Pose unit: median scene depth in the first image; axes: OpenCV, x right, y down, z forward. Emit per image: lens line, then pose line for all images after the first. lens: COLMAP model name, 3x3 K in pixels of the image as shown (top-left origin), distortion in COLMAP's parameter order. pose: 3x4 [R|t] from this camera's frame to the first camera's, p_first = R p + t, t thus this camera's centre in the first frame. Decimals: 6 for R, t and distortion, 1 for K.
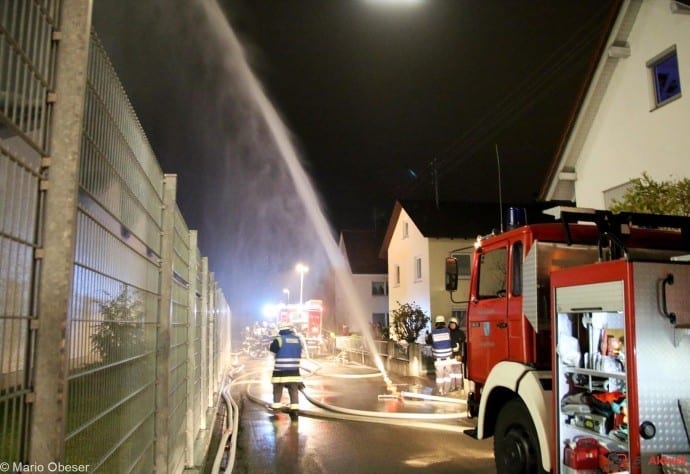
lens RADIAL K [[605.2, 0, 345.0], [0, 605.2, 237.0], [0, 0, 1]] dist [-0.068159, 0.089739]
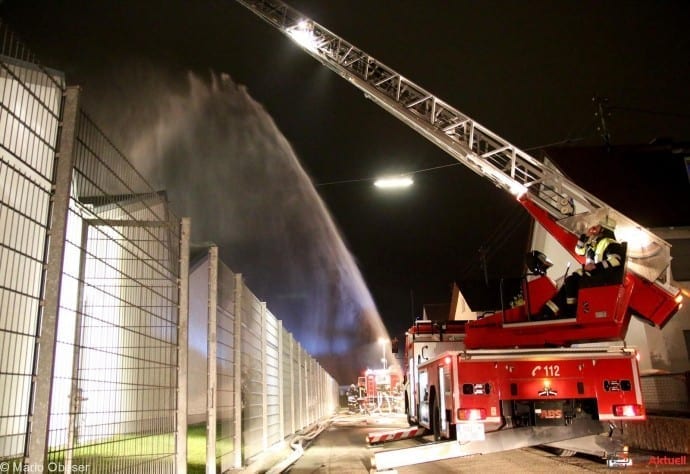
lens RADIAL K [[605.2, 0, 345.0], [0, 605.2, 237.0], [0, 0, 1]] dist [-0.068159, 0.089739]
pose [[0.982267, -0.081331, -0.168927, 0.135821], [0.061703, 0.991052, -0.118359, -0.031785], [0.177041, 0.105837, 0.978496, -0.461827]]
